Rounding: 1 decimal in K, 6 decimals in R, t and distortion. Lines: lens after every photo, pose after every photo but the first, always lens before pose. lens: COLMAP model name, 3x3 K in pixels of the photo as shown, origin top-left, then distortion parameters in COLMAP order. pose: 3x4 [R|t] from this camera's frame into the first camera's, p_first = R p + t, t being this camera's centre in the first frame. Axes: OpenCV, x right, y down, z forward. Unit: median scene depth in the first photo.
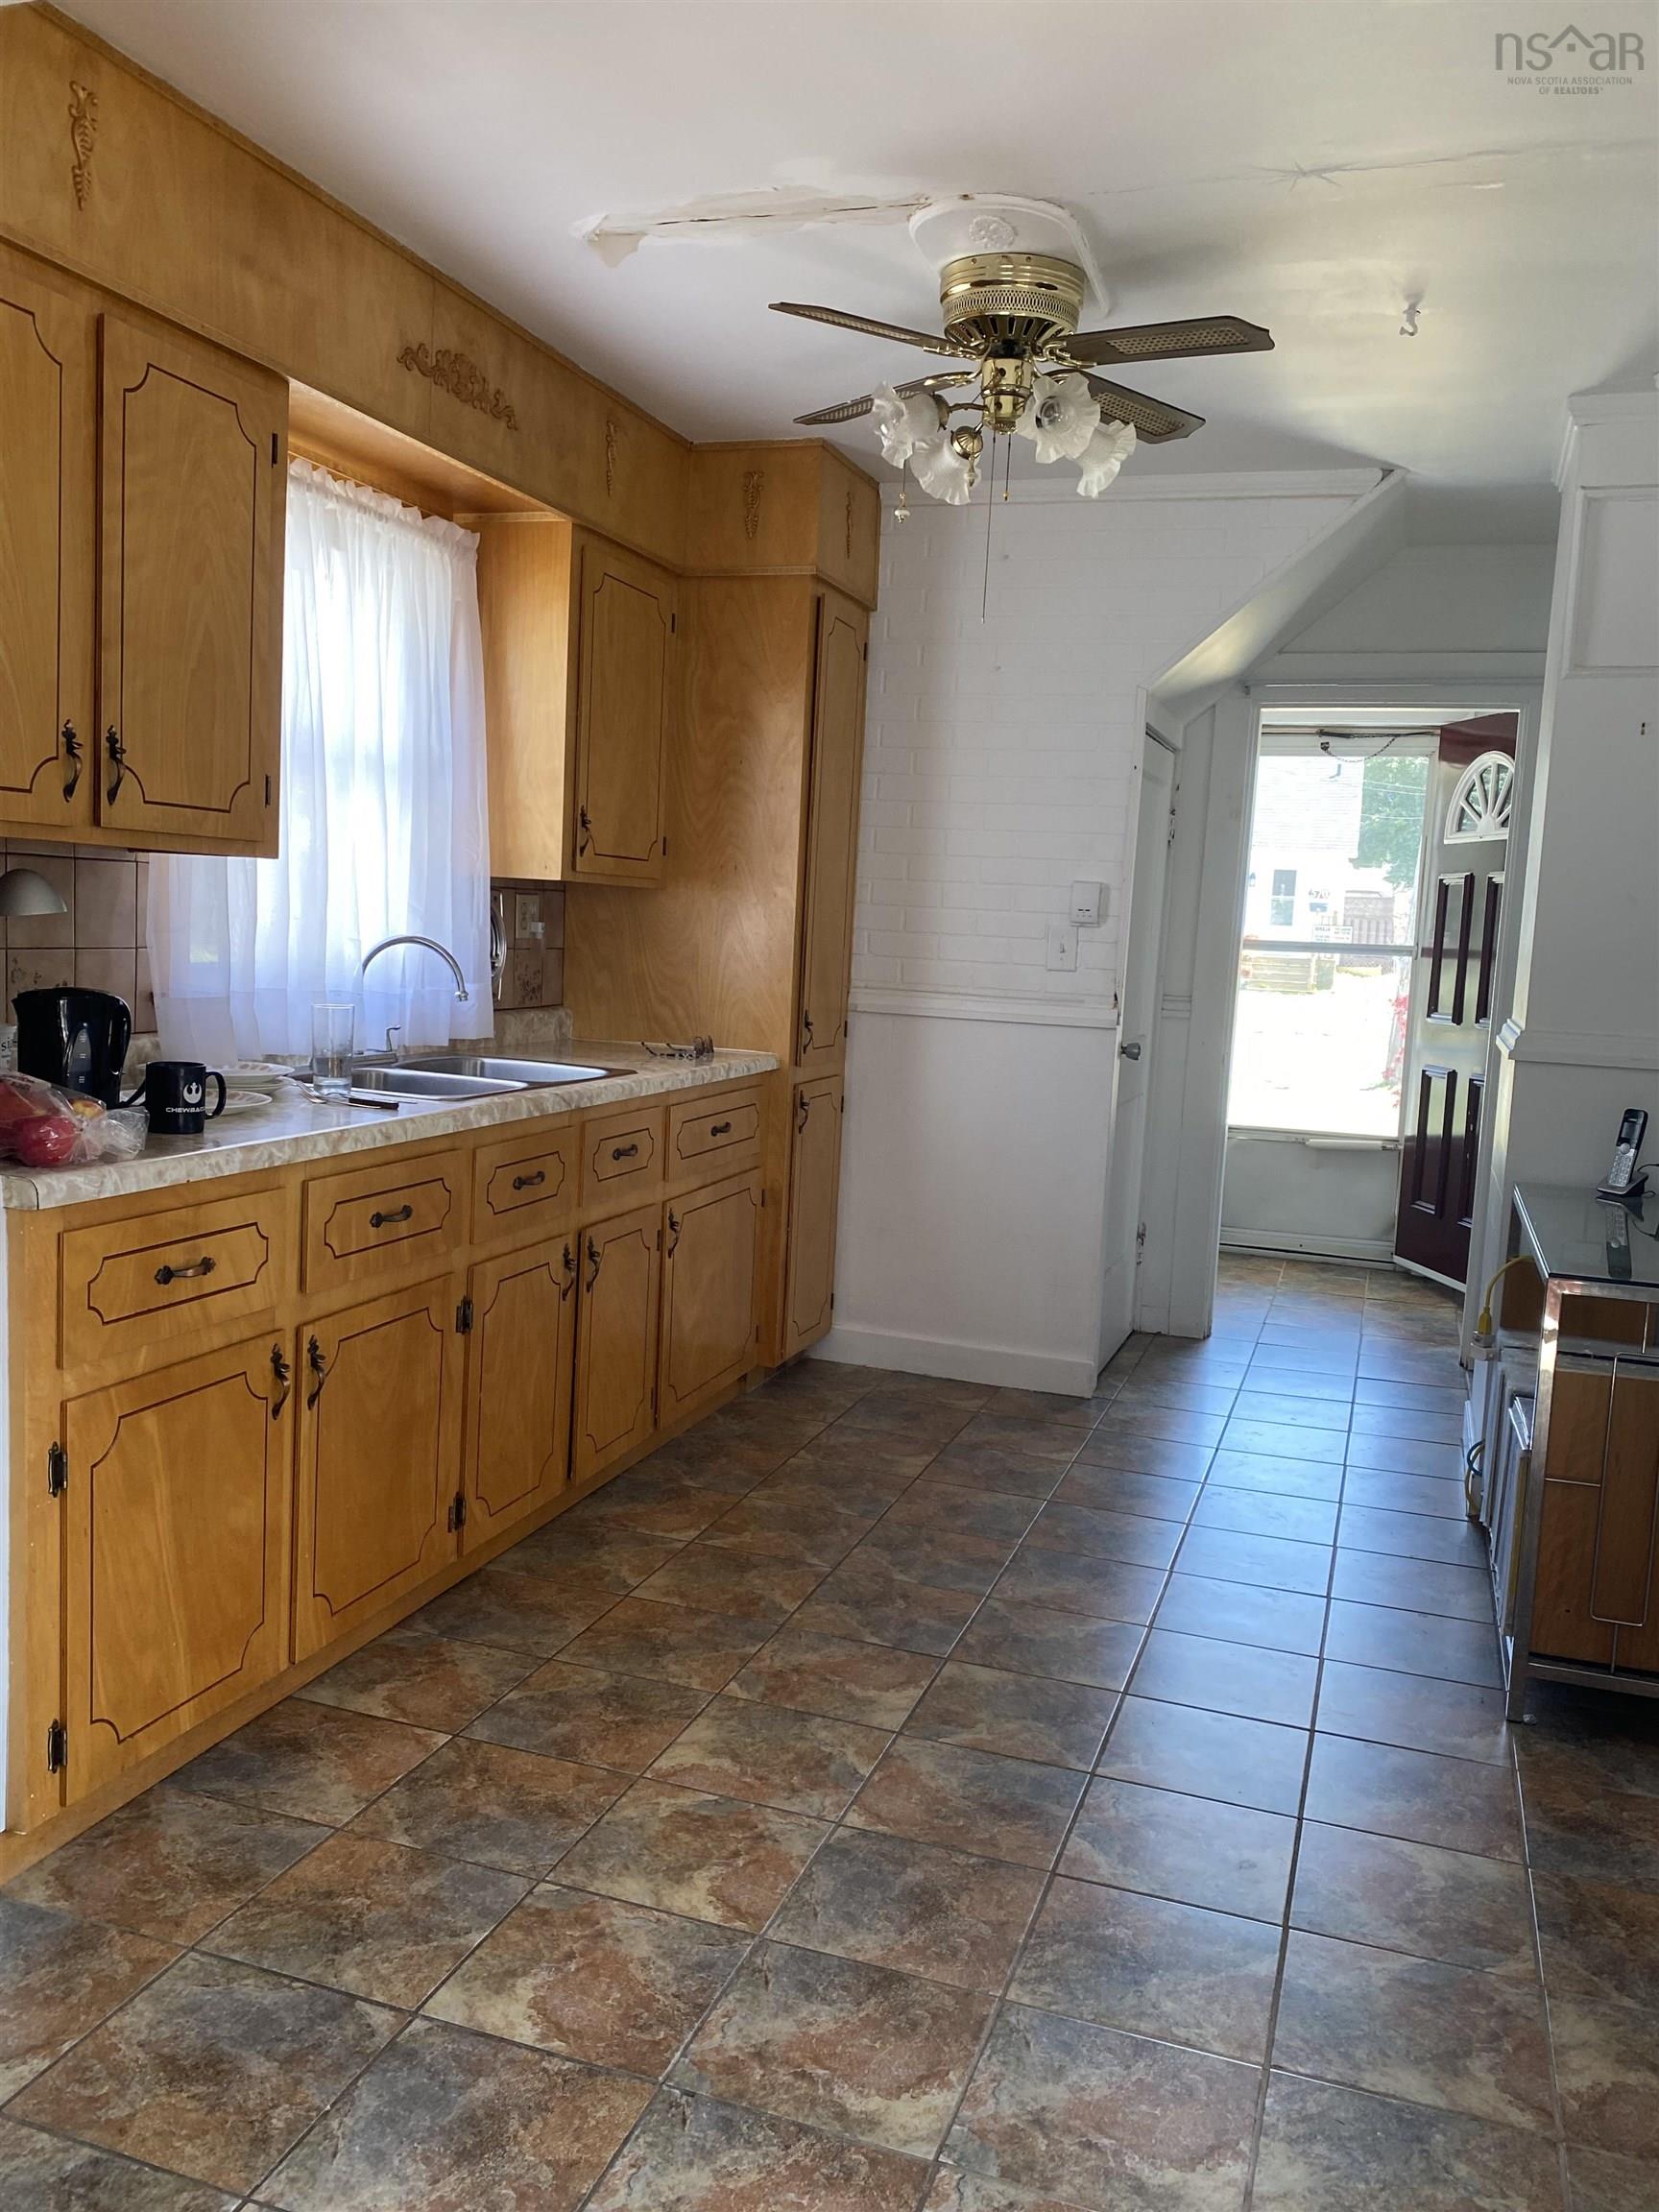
lens RADIAL K [[1758.1, 0, 812.7], [0, 1758.1, 1103.2], [0, 0, 1]] dist [0.001419, -0.002201]
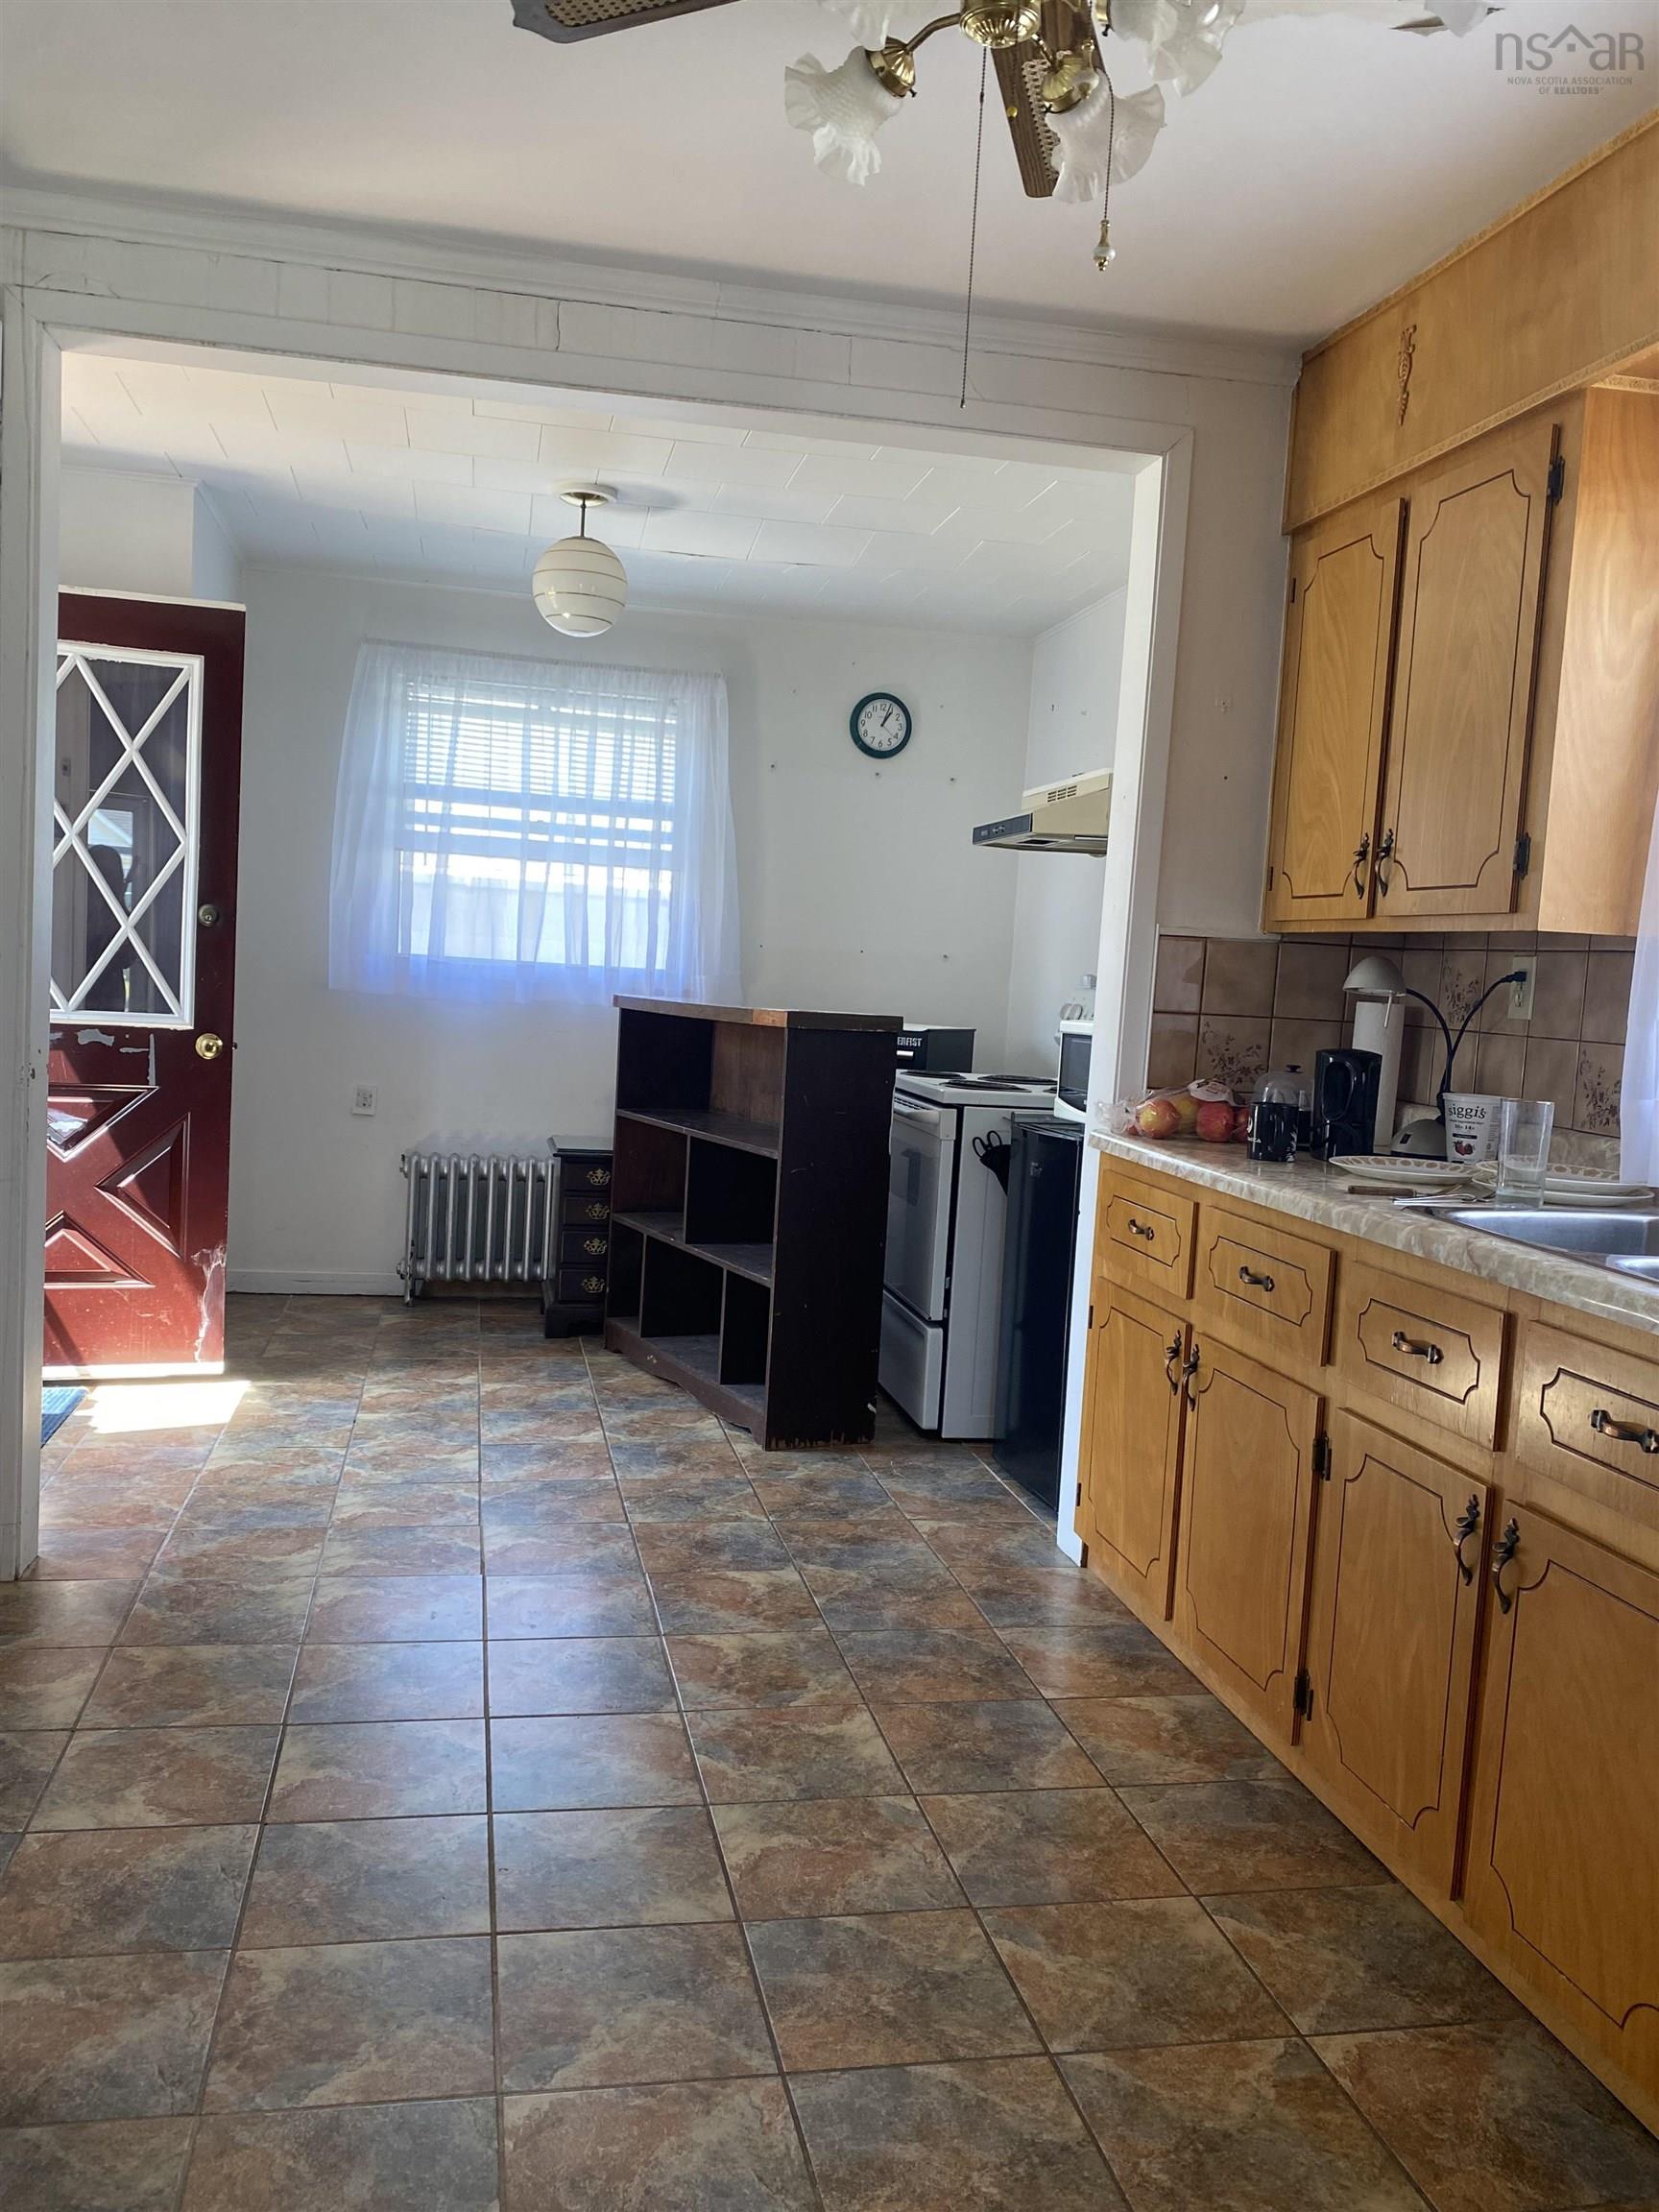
lens RADIAL K [[1758.1, 0, 816.4], [0, 1758.1, 1111.2], [0, 0, 1]] dist [0.001419, -0.002201]
pose [[-0.860621, -0.056573, -0.506094, 0.483920], [-0.151817, 0.977122, 0.148942, -0.138913], [0.486089, 0.205016, -0.849521, 1.736810]]
